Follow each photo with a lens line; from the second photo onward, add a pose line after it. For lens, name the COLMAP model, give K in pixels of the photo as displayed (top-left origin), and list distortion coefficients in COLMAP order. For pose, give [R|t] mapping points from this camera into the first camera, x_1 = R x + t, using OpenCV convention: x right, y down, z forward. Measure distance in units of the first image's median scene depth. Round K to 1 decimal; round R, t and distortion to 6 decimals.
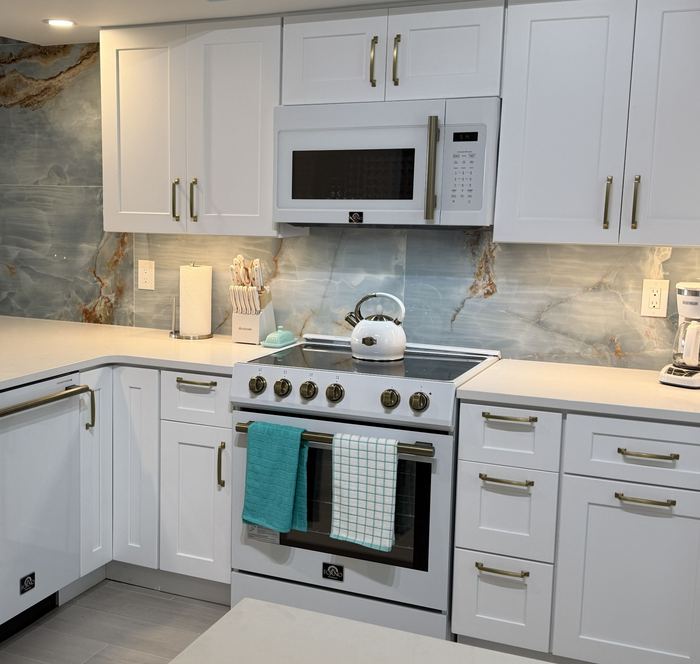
lens RADIAL K [[870.4, 0, 349.9], [0, 870.4, 332.9], [0, 0, 1]] dist [0.112199, 0.003399]
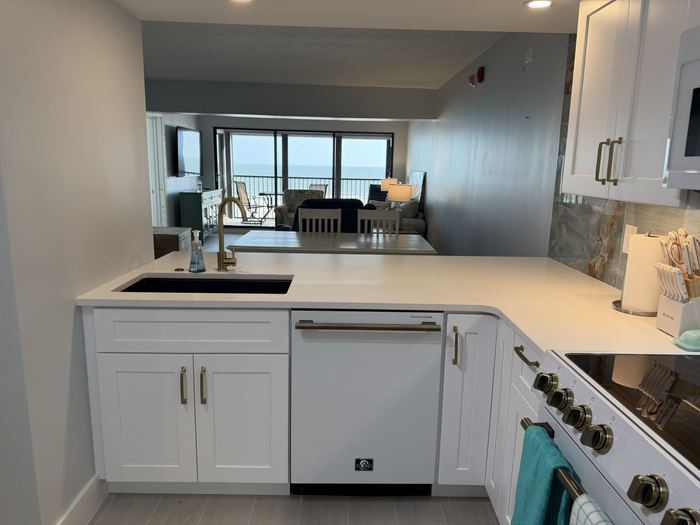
lens RADIAL K [[516.8, 0, 363.8], [0, 516.8, 260.6], [0, 0, 1]] dist [0.009182, 0.000013]
pose [[0.426769, 0.166521, -0.888898, 0.172731], [-0.161165, 0.981172, 0.106431, -0.057507], [0.889884, 0.097838, 0.445571, 0.466278]]
